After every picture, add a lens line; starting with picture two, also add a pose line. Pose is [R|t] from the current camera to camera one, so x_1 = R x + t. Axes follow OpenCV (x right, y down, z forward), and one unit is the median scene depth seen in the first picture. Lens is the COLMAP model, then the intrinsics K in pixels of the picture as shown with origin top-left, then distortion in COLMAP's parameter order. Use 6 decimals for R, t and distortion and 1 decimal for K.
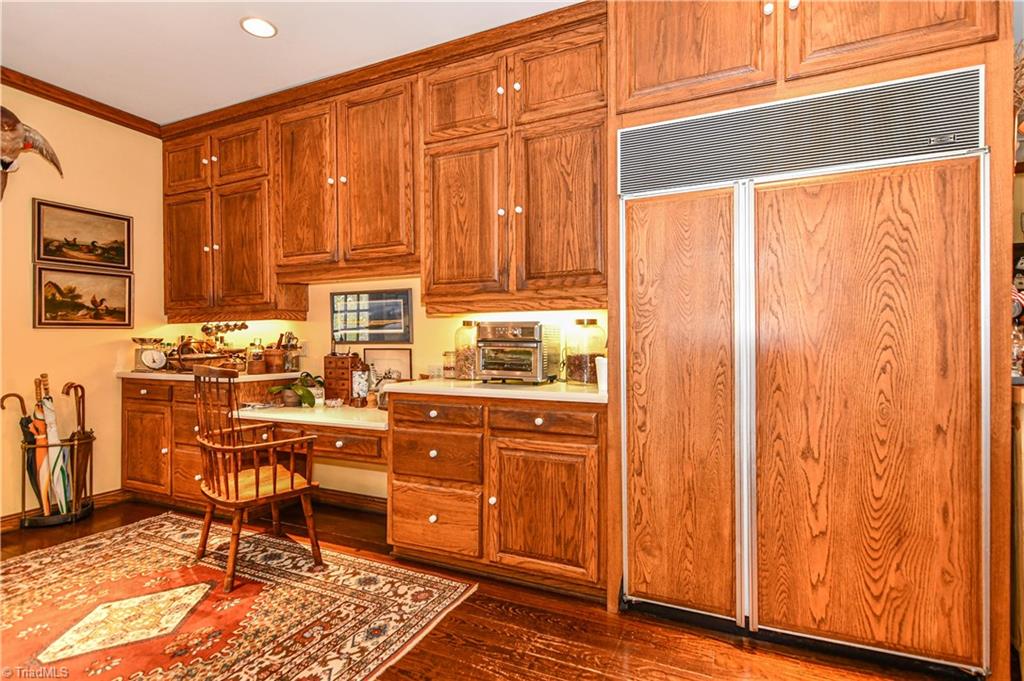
lens RADIAL K [[494.0, 0, 514.0], [0, 494.0, 347.4], [0, 0, 1]] dist [0.007287, -0.002549]
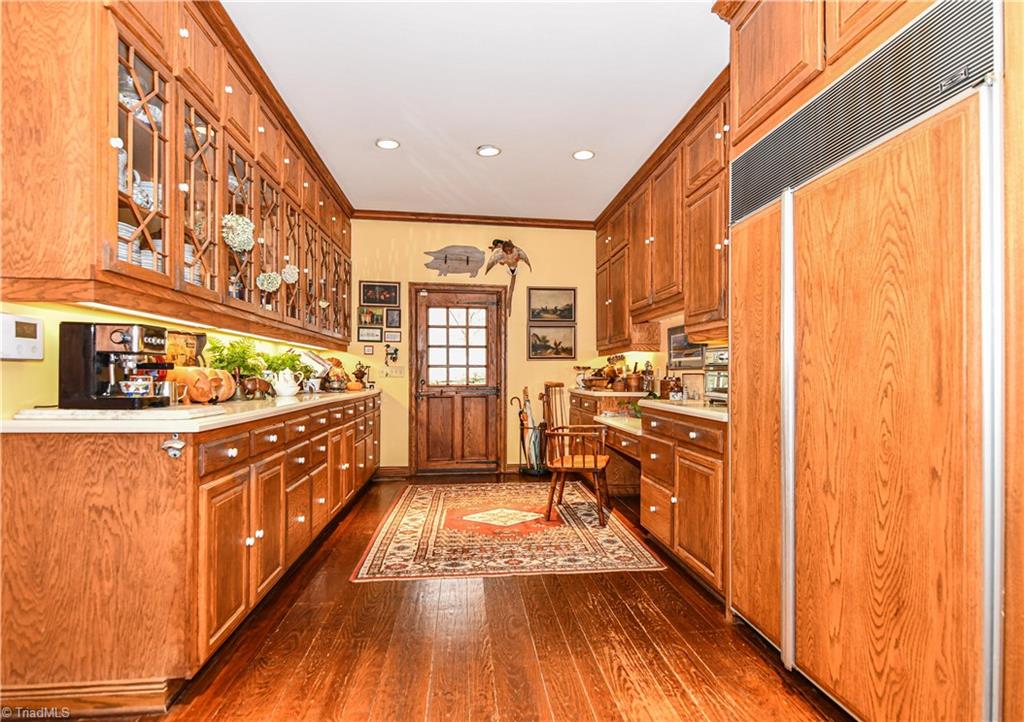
lens RADIAL K [[523.4, 0, 547.6], [0, 523.4, 383.1], [0, 0, 1]] dist [-0.002998, -0.003872]
pose [[0.552396, 0.019720, -0.833348, 1.034938], [-0.015385, 0.999791, 0.013460, 0.023728], [0.833440, 0.005386, 0.552584, 0.070178]]
